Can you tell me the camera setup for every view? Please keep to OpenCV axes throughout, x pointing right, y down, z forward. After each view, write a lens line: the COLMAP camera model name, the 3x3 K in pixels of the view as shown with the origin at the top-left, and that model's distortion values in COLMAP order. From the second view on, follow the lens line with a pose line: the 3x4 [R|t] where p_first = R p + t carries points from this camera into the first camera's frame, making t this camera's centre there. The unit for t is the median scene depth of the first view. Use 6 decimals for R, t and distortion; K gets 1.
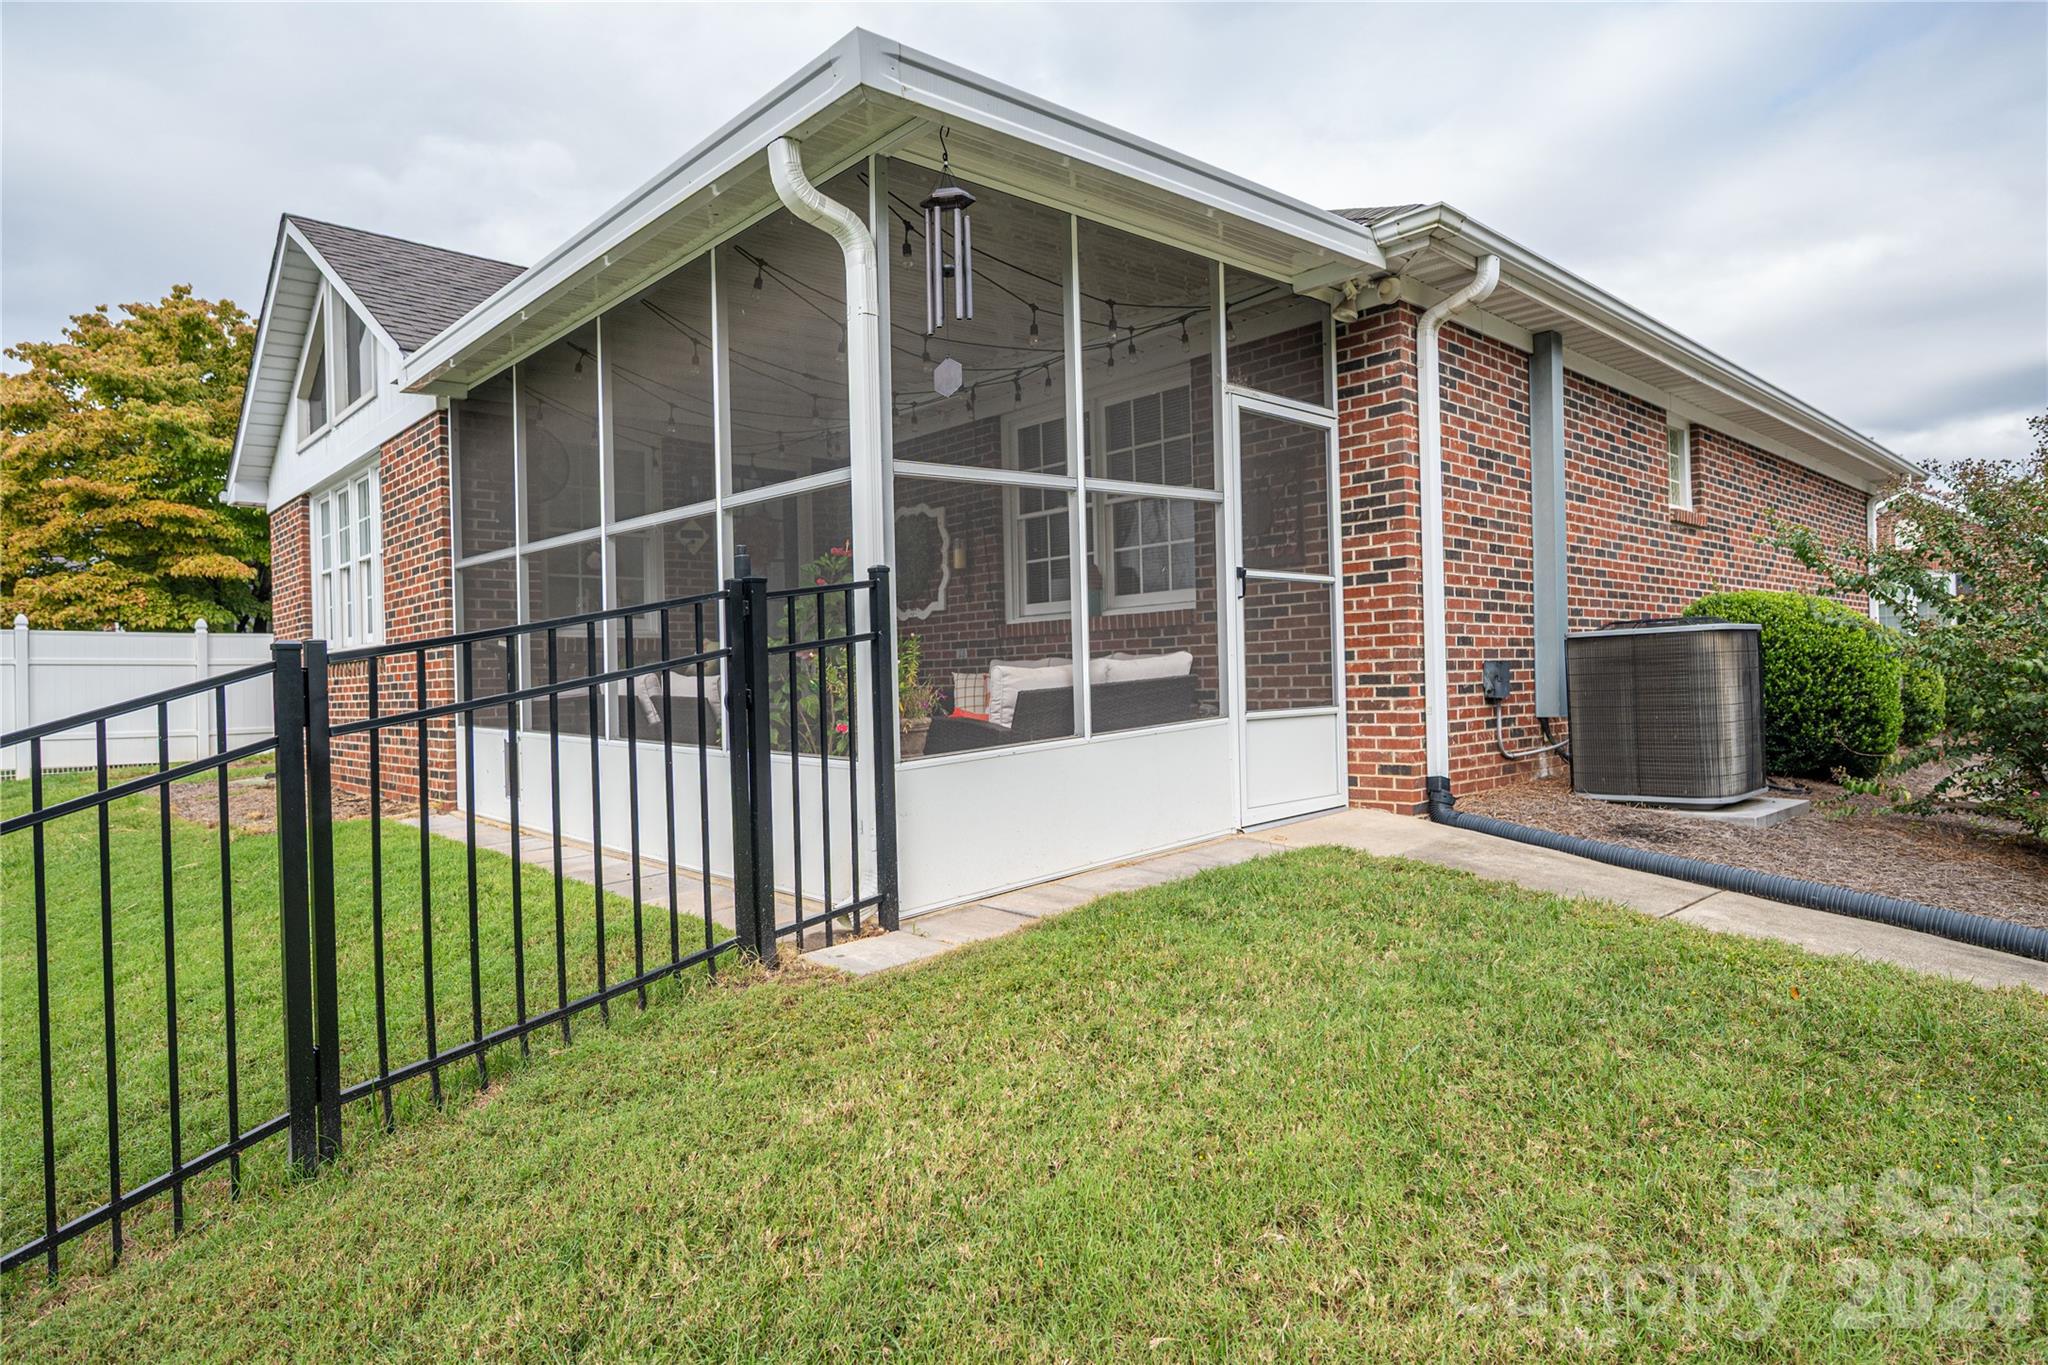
lens RADIAL K [[1152.4, 0, 1054.7], [0, 1152.4, 679.2], [0, 0, 1]] dist [-0.001997, -0.000173]
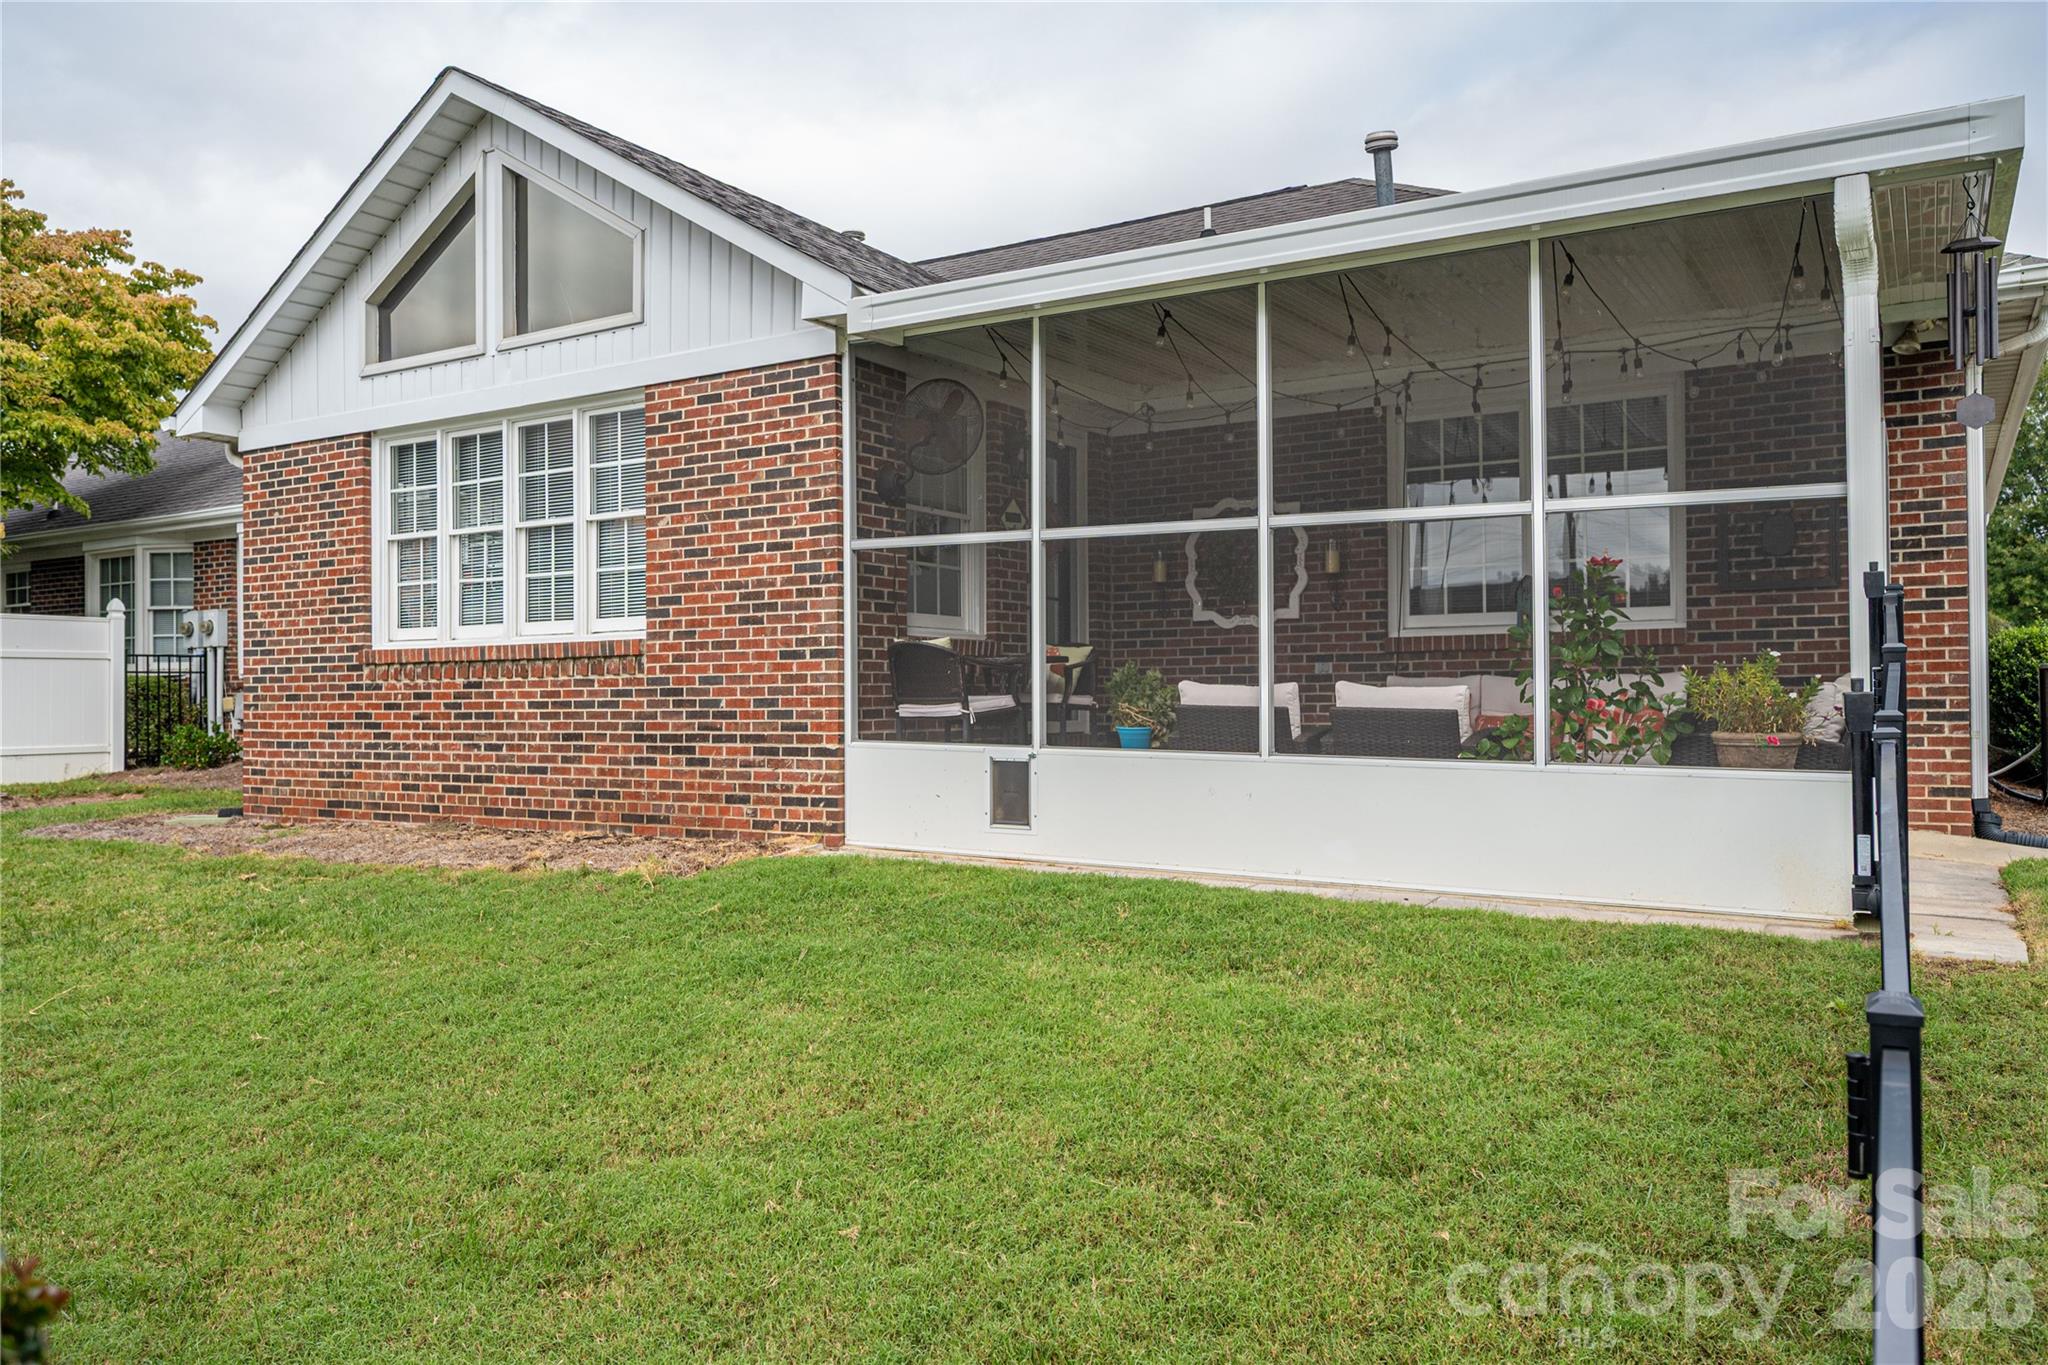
lens RADIAL K [[1480.6, 0, 1024.0], [0, 1480.6, 682.5], [0, 0, 1]] dist [-0.002100, -0.000281]
pose [[0.963616, 0.021891, 0.266391, -0.839115], [-0.017480, 0.999668, -0.018919, 0.019989], [-0.266717, 0.013574, 0.963679, -0.052779]]
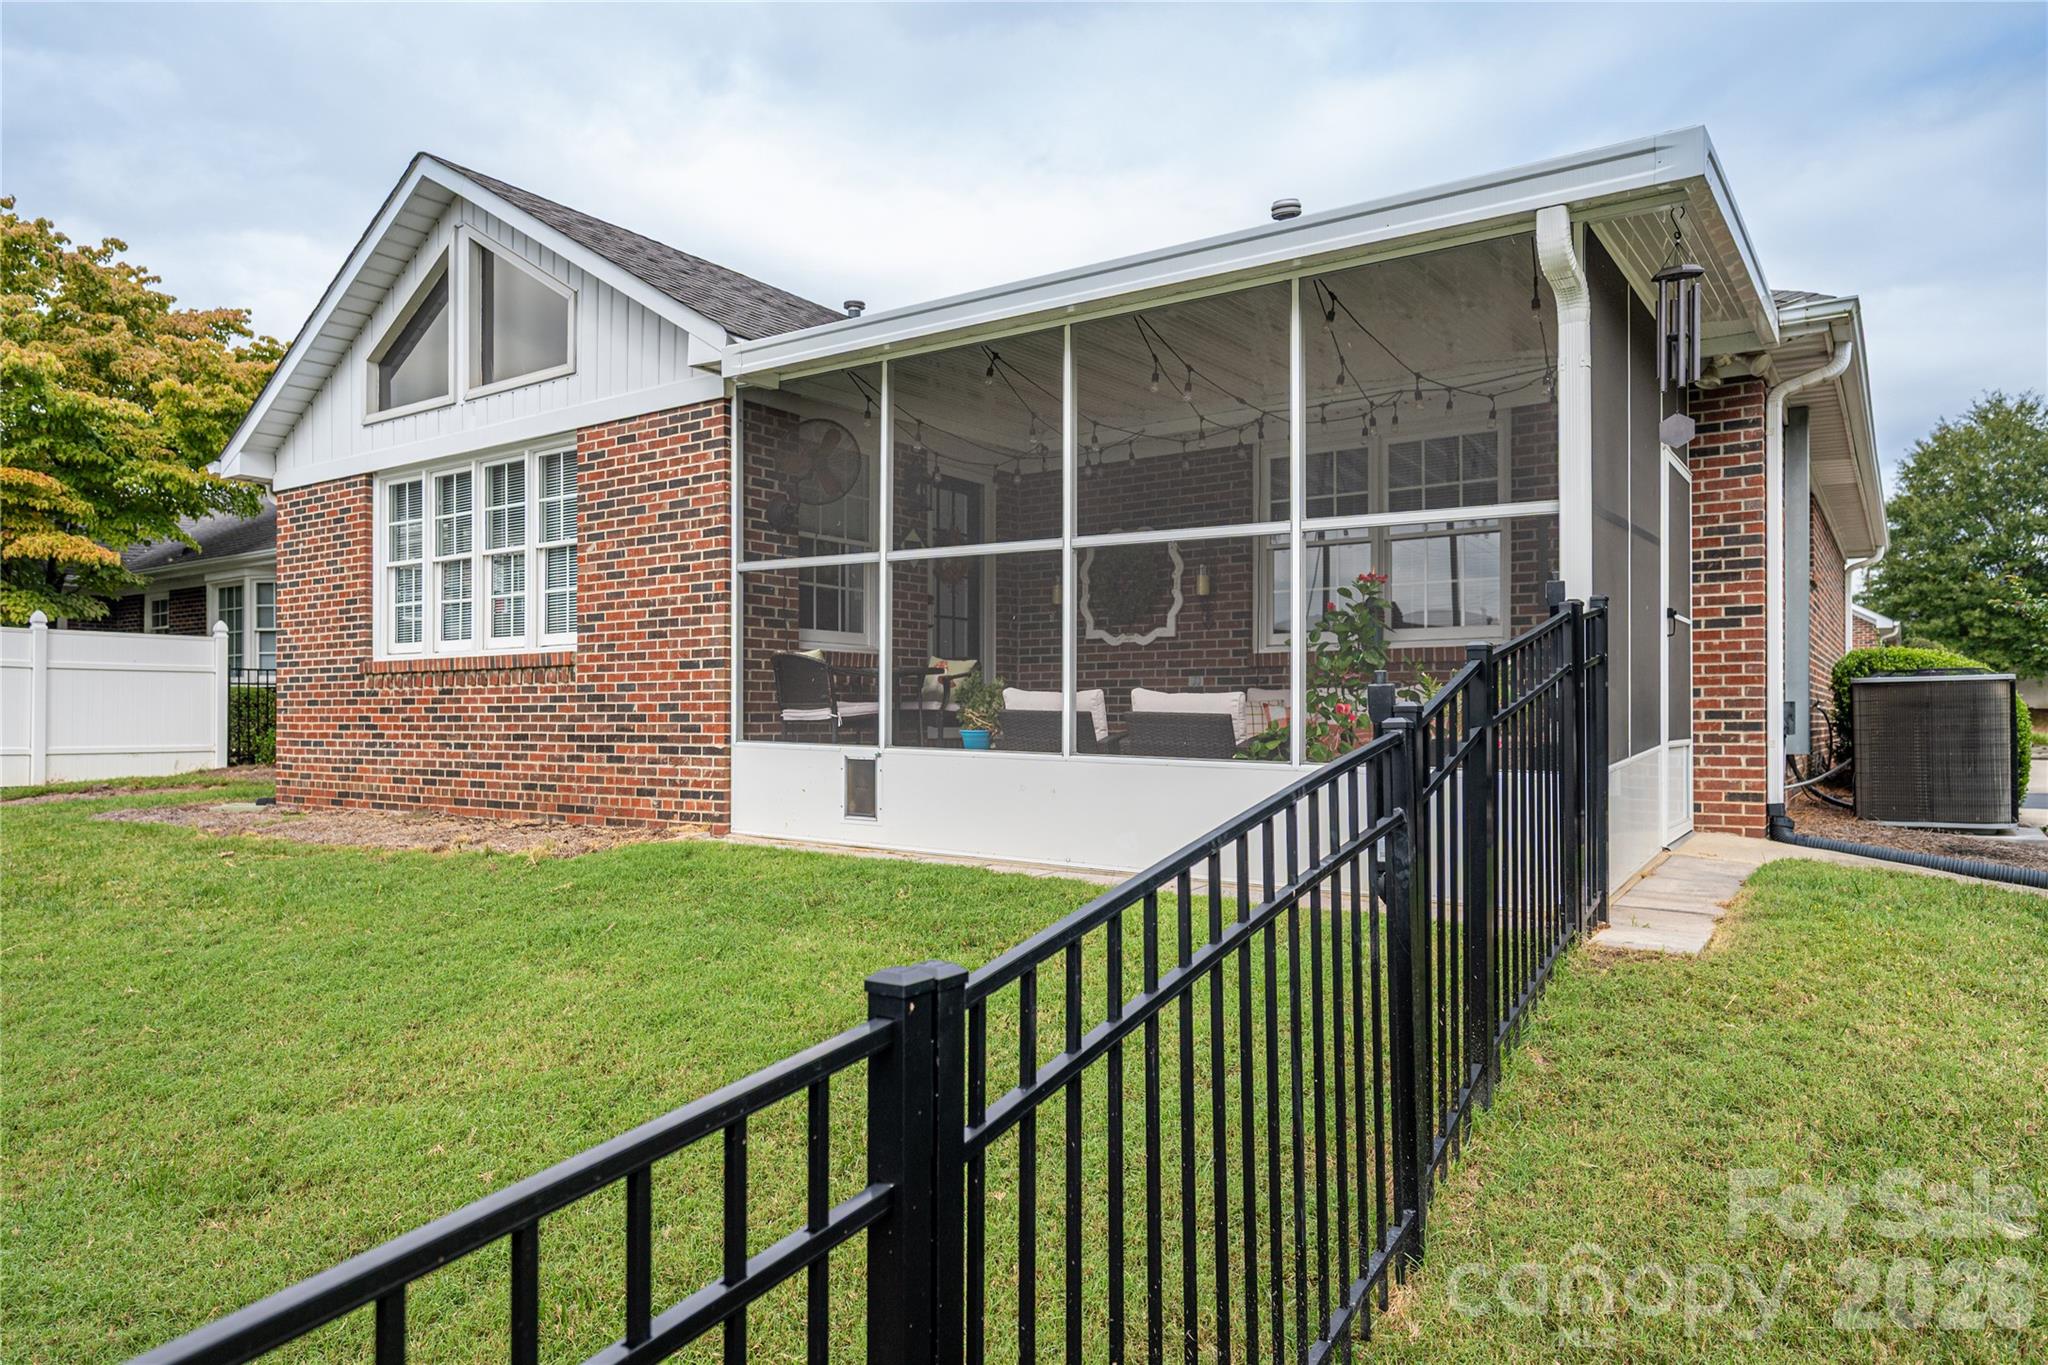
lens RADIAL K [[1283.9, 0, 1017.9], [0, 1283.9, 714.4], [0, 0, 1]] dist [-0.001665, -0.000755]
pose [[0.978439, 0.026115, 0.204877, -0.627591], [-0.024791, 0.999652, -0.009029, 0.027367], [-0.205042, 0.003755, 0.978746, -0.059752]]
